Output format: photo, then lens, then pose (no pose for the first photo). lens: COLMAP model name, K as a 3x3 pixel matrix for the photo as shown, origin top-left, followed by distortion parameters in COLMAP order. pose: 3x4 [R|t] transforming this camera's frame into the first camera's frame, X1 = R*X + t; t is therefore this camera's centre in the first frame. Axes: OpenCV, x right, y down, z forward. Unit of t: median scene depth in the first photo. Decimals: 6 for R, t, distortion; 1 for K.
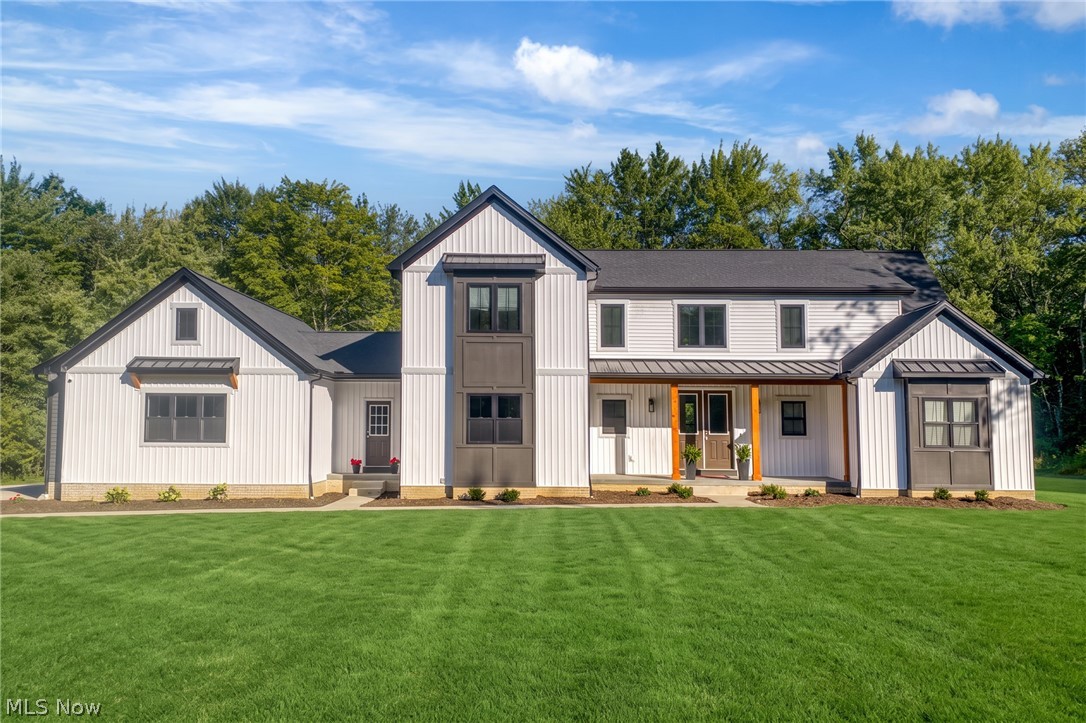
lens RADIAL K [[932.7, 0, 536.2], [0, 932.7, 361.5], [0, 0, 1]] dist [0.025884, -0.013619]
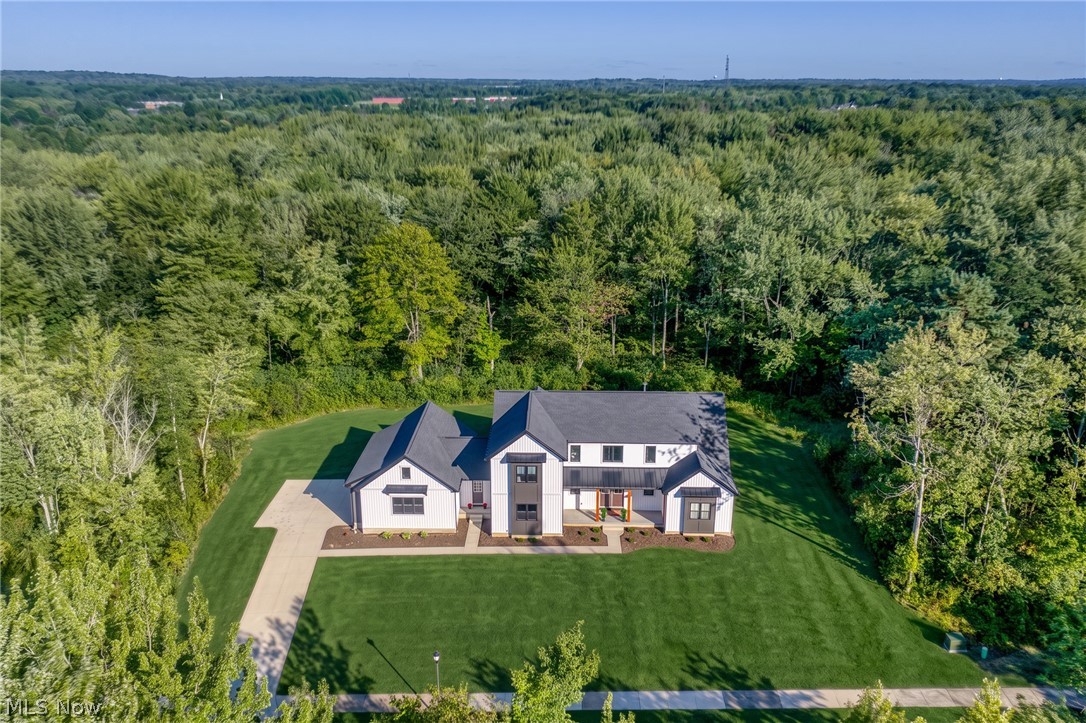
lens RADIAL K [[932.7, 0, 544.7], [0, 932.7, 368.9], [0, 0, 1]] dist [0.025884, -0.013619]
pose [[0.999983, 0.005838, 0.000832, 0.000764], [-0.005663, 0.911552, 0.411146, -1.353726], [0.001642, -0.411144, 0.911569, -1.208925]]
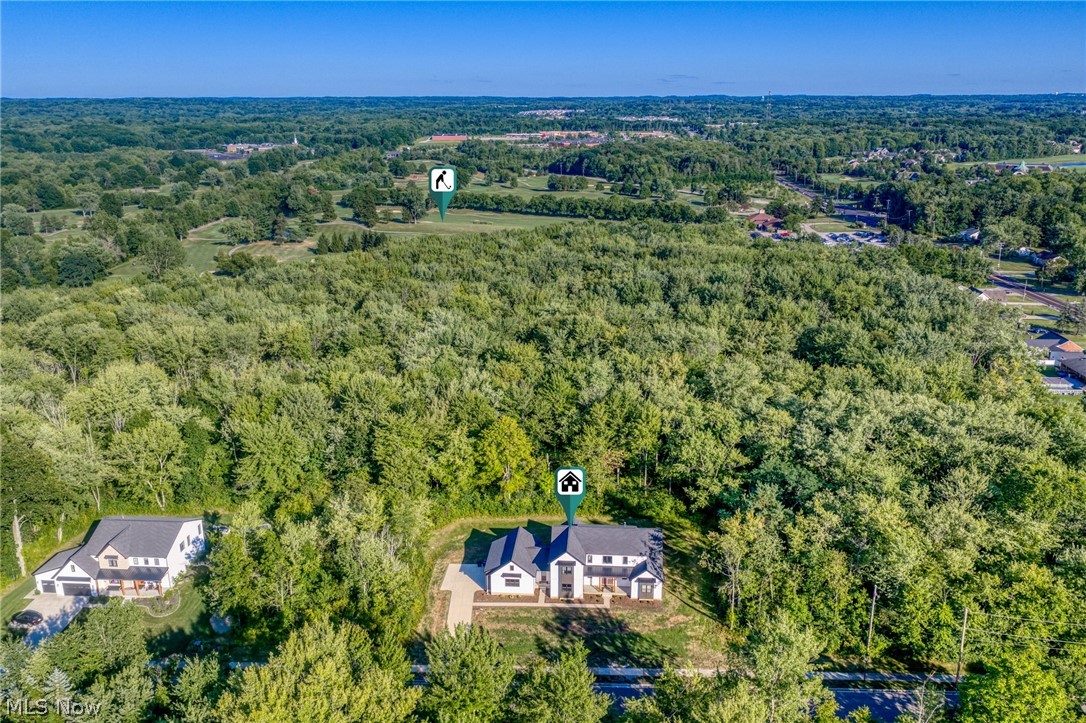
lens RADIAL K [[932.7, 0, 545.4], [0, 932.7, 351.5], [0, 0, 1]] dist [0.025884, -0.013619]
pose [[0.998621, 0.018262, -0.049225, 0.078121], [0.002224, 0.922006, 0.387169, -3.414775], [0.052456, -0.386744, 0.920694, -3.652815]]
